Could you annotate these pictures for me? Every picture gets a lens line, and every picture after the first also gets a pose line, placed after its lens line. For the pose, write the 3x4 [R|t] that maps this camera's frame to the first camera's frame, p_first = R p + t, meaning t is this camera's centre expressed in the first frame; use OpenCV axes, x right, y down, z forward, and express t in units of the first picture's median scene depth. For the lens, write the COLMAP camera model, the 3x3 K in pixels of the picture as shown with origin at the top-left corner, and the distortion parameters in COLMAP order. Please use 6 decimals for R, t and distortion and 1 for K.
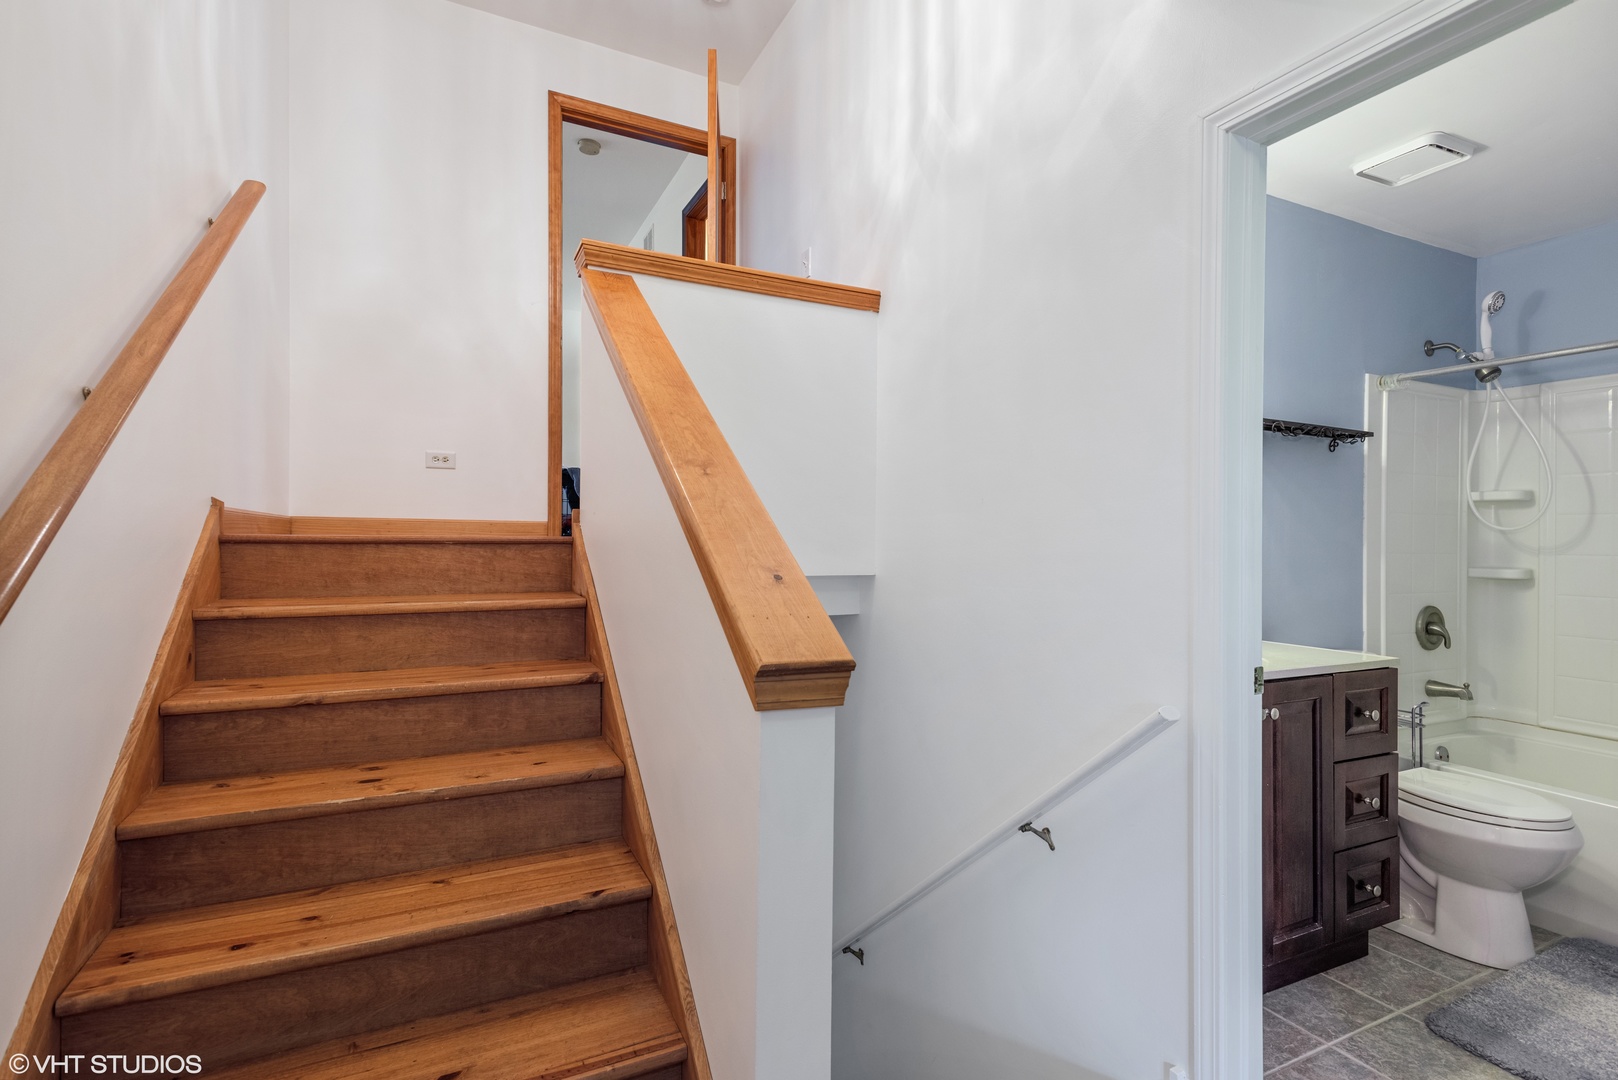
lens RADIAL K [[758.5, 0, 800.0], [0, 758.5, 536.4], [0, 0, 1]] dist [0.004577, -0.000609]
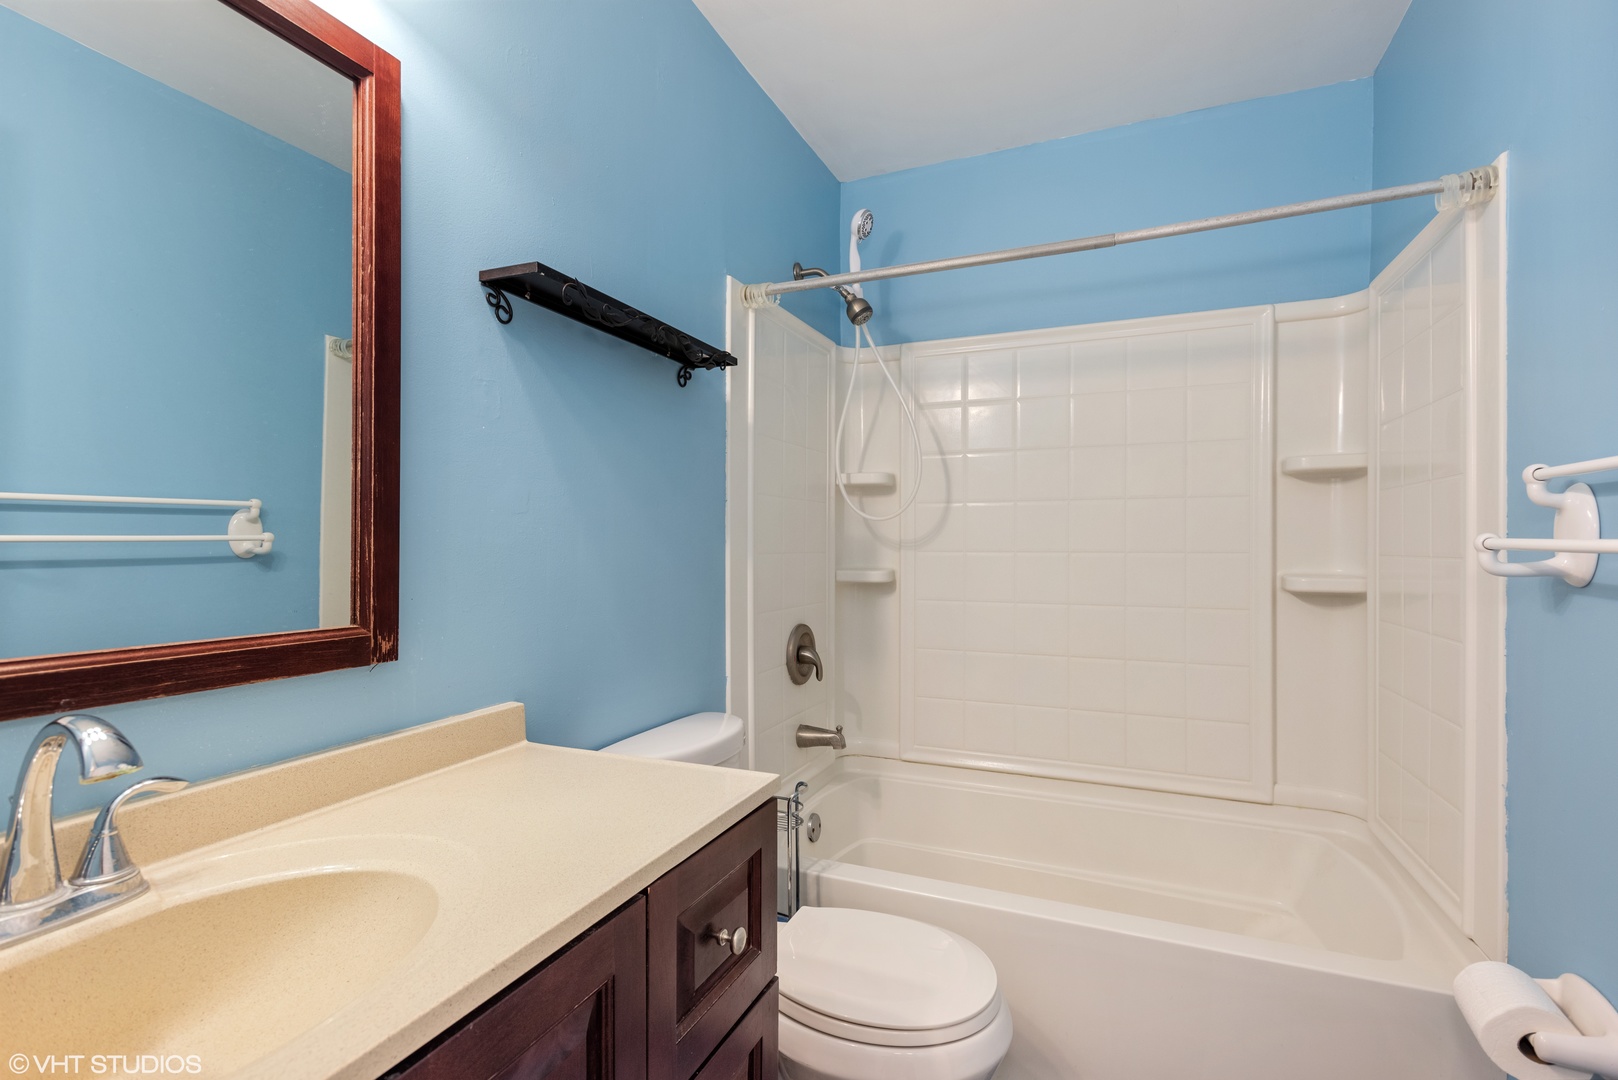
lens RADIAL K [[758.5, 0, 806.5], [0, 758.5, 539.1], [0, 0, 1]] dist [0.004577, -0.000609]
pose [[0.744912, -0.005732, 0.667138, 0.350374], [0.004132, 0.999984, 0.003977, 0.006444], [-0.667150, -0.000206, 0.744924, 0.459184]]
